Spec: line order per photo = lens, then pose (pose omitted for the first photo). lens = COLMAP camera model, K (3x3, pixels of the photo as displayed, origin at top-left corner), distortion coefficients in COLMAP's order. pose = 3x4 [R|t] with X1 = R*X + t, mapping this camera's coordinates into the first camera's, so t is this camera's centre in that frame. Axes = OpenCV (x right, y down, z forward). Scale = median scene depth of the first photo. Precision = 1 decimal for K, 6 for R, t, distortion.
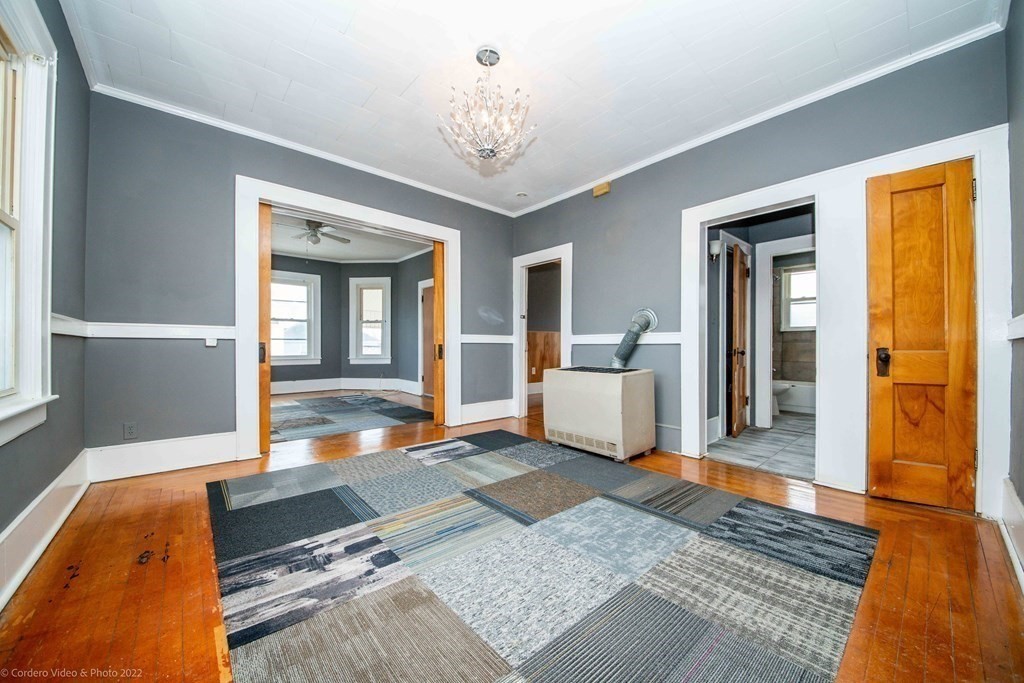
lens RADIAL K [[377.5, 0, 511.6], [0, 377.5, 345.1], [0, 0, 1]] dist [0.021708, -0.000004]
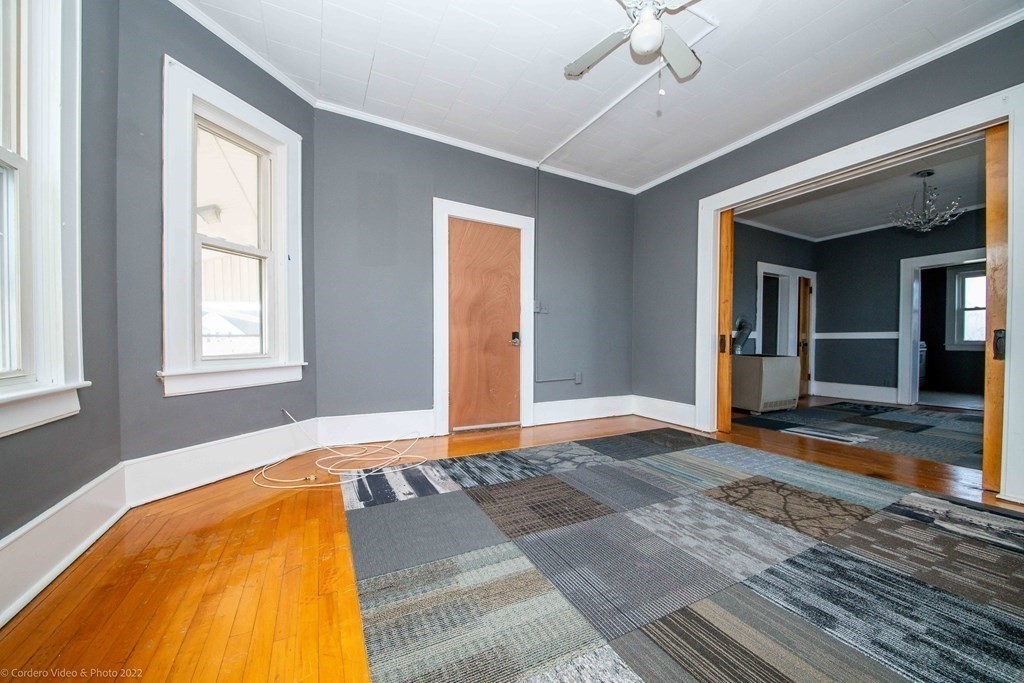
lens RADIAL K [[373.9, 0, 513.8], [0, 373.9, 345.8], [0, 0, 1]] dist [0.001019, -0.004344]
pose [[0.225447, -0.014434, 0.974149, -0.620324], [-0.007519, 0.999835, 0.016555, 0.009051], [-0.974226, -0.011057, 0.225301, 0.717007]]
